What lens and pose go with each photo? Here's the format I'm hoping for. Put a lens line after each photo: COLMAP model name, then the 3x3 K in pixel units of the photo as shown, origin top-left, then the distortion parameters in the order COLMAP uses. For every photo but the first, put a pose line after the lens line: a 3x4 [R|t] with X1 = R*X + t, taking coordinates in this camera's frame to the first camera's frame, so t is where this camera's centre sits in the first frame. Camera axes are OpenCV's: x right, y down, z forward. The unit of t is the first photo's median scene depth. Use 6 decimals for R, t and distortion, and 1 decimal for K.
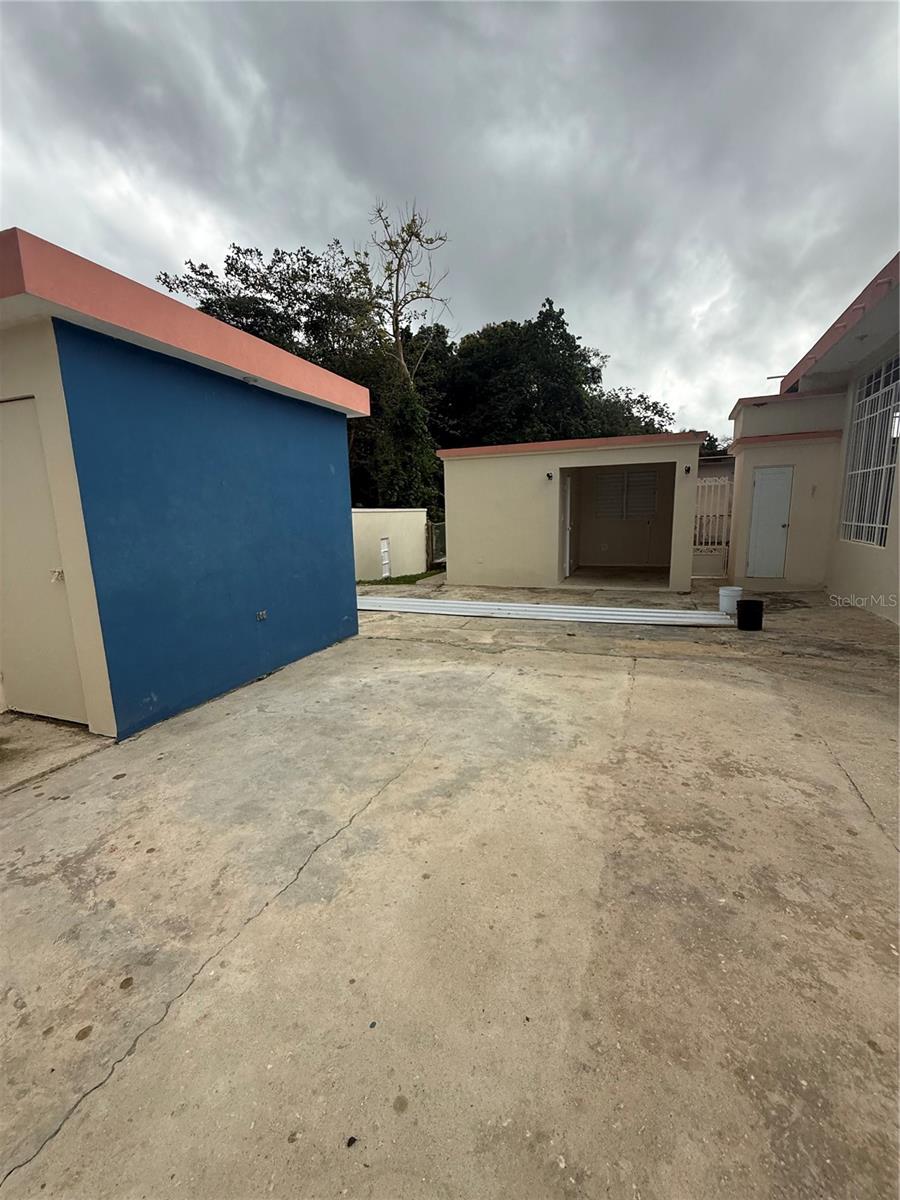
lens RADIAL K [[480.1, 0, 453.3], [0, 480.1, 596.4], [0, 0, 1]] dist [0.002958, 0.000368]
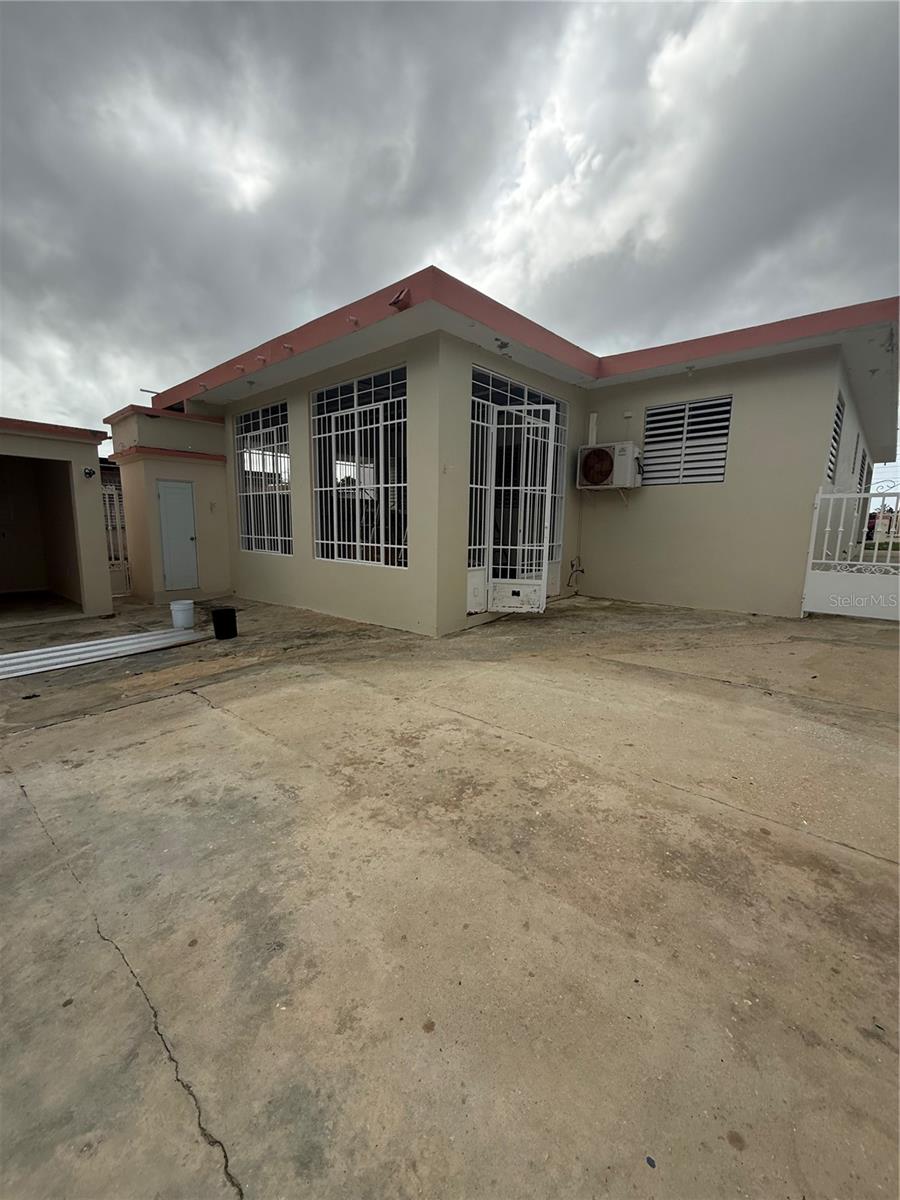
lens RADIAL K [[477.2, 0, 448.6], [0, 477.2, 599.2], [0, 0, 1]] dist [0.000526, 0.000060]
pose [[0.305004, -0.119960, 0.944765, -0.302449], [0.143325, 0.986518, 0.078991, -0.038863], [-0.941504, 0.111316, 0.318086, 0.328245]]
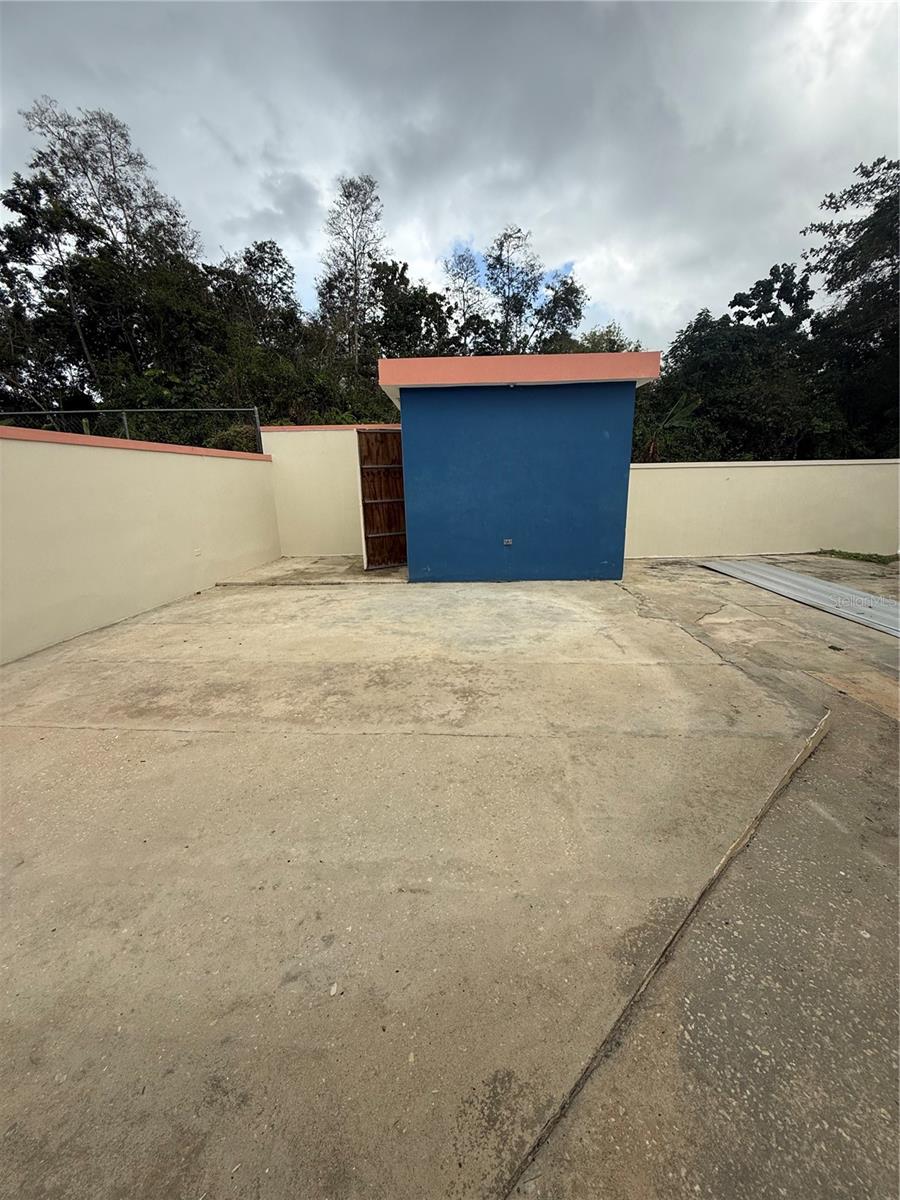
lens RADIAL K [[481.4, 0, 450.6], [0, 481.4, 600.2], [0, 0, 1]] dist [0.000632, 0.000174]
pose [[0.323358, 0.250227, -0.912593, 1.077038], [-0.148771, 0.965854, 0.212117, -0.086396], [0.934509, 0.067177, 0.349543, 0.336469]]
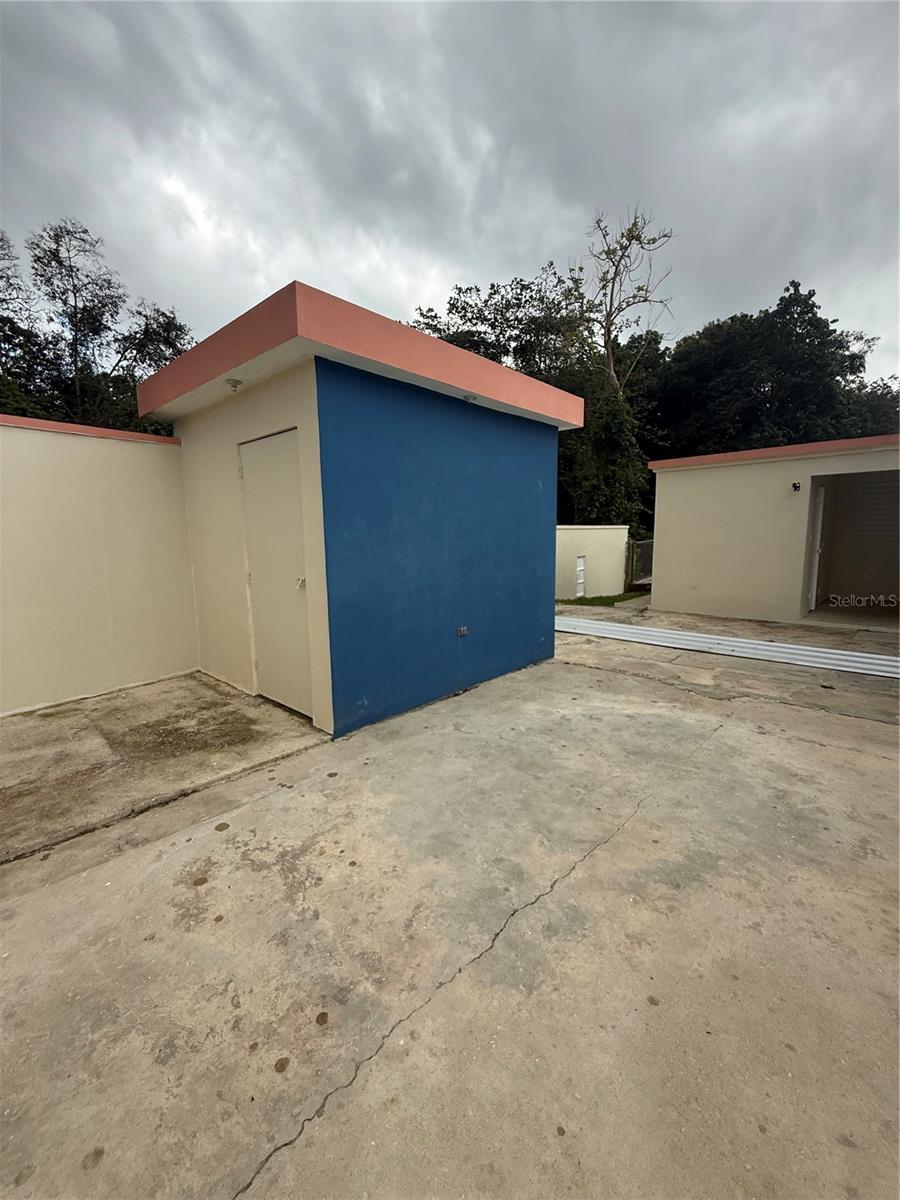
lens RADIAL K [[480.1, 0, 453.3], [0, 480.1, 596.4], [0, 0, 1]] dist [0.002958, 0.000368]
pose [[0.925195, 0.059050, -0.374870, -0.049206], [-0.071811, 0.997215, -0.020148, -0.011397], [0.372636, 0.045560, 0.926859, 0.066475]]
